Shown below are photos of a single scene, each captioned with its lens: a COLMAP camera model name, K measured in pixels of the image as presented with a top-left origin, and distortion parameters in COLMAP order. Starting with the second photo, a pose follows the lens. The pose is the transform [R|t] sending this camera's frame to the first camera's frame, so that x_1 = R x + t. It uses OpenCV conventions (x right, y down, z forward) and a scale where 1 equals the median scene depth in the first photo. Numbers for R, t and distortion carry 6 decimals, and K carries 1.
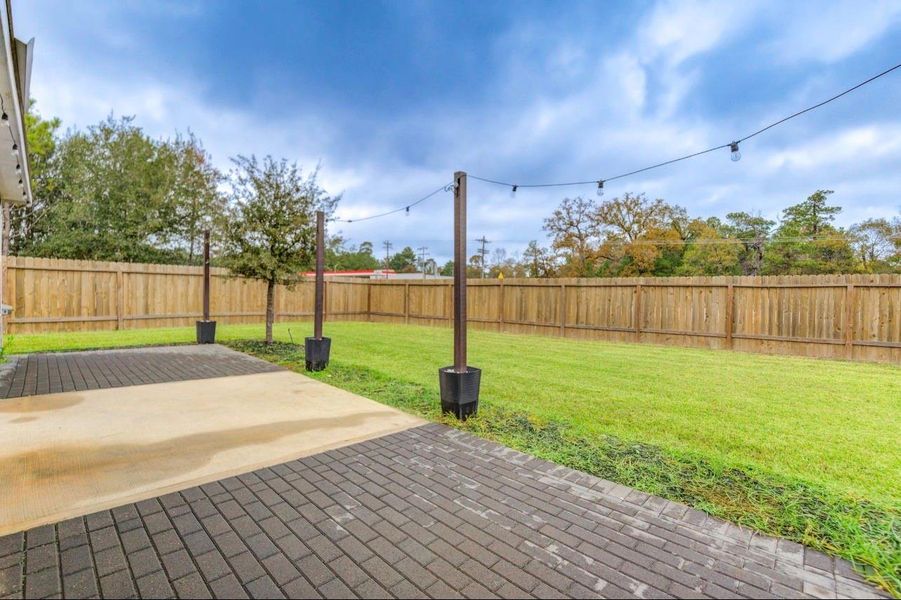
lens RADIAL K [[384.3, 0, 453.9], [0, 384.3, 296.4], [0, 0, 1]] dist [-0.013686, 0.000126]
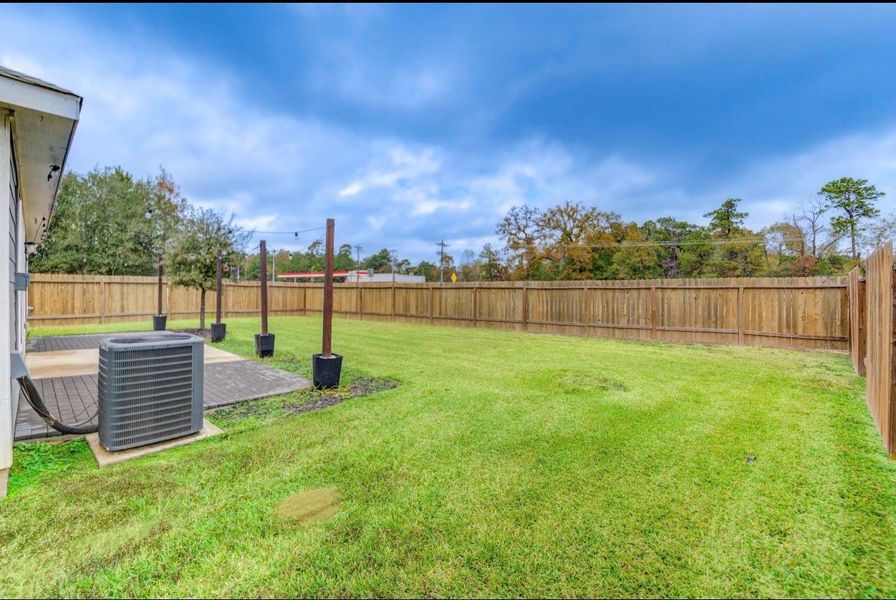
lens RADIAL K [[382.2, 0, 463.6], [0, 382.2, 287.9], [0, 0, 1]] dist [-0.013686, 0.000126]
pose [[0.999482, -0.011931, 0.029897, 0.303053], [0.012350, 0.999828, -0.013857, -0.006390], [-0.029727, 0.014219, 0.999457, -0.317841]]
